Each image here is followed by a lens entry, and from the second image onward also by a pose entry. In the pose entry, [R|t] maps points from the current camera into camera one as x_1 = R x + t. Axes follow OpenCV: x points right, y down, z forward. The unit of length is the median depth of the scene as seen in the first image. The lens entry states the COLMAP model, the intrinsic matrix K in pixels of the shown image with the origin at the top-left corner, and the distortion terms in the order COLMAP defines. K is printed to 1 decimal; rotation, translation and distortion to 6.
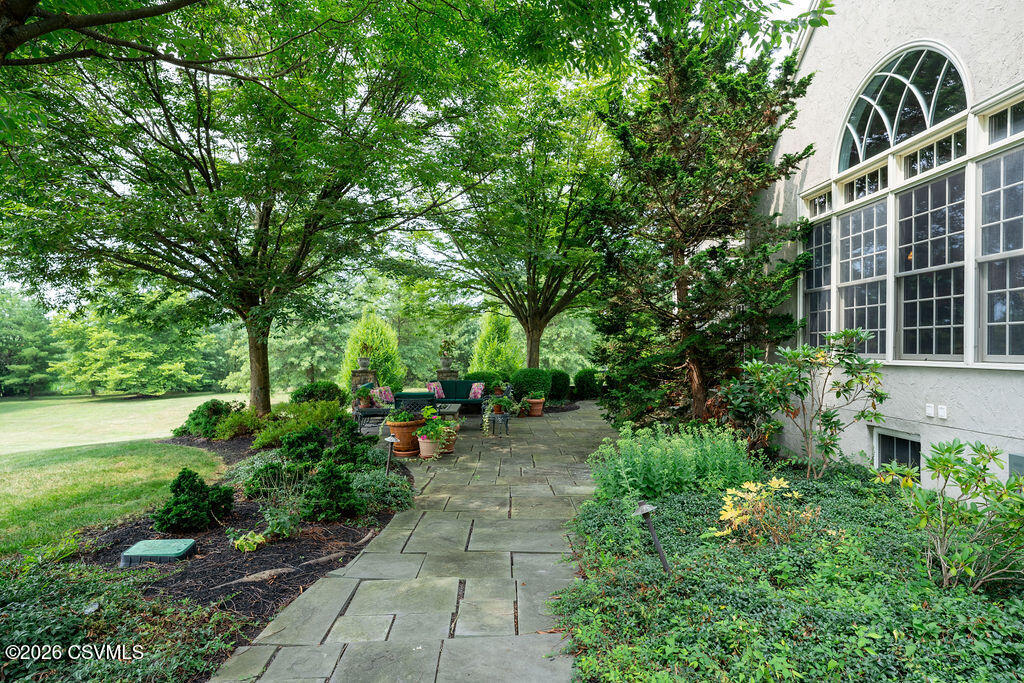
lens RADIAL K [[595.5, 0, 512.0], [0, 595.5, 341.5], [0, 0, 1]] dist [-0.001783, -0.000227]
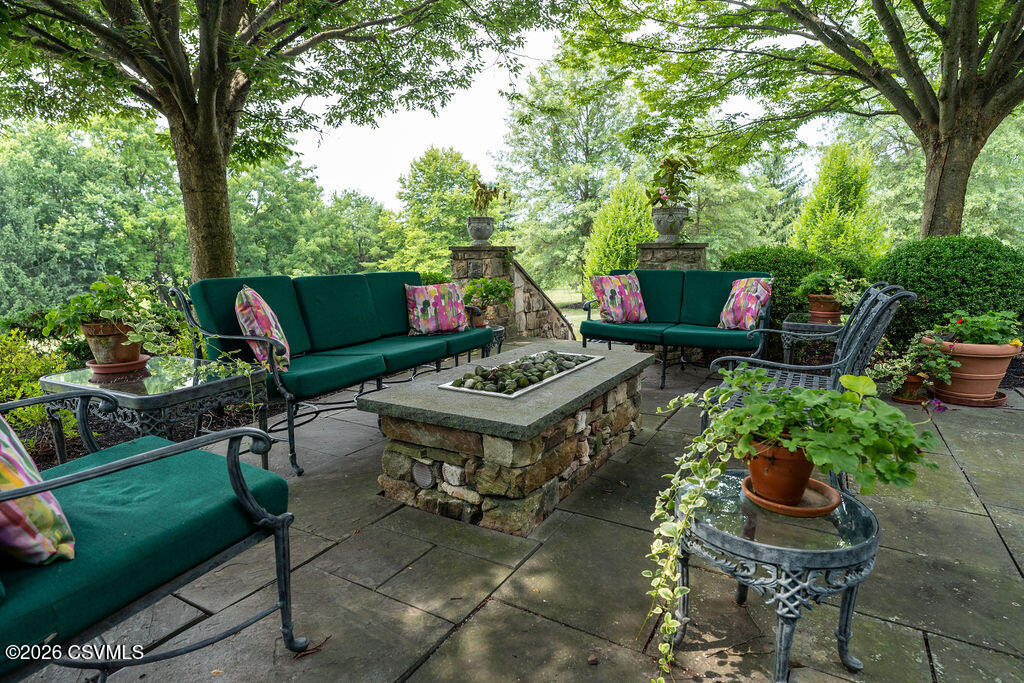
lens RADIAL K [[554.6, 0, 512.0], [0, 554.6, 341.5], [0, 0, 1]] dist [0.000336, 0.001486]
pose [[0.850693, 0.072808, -0.520597, -0.008287], [0.017998, 0.985747, 0.167272, 0.043163], [0.525355, -0.151667, 0.837257, 0.577045]]
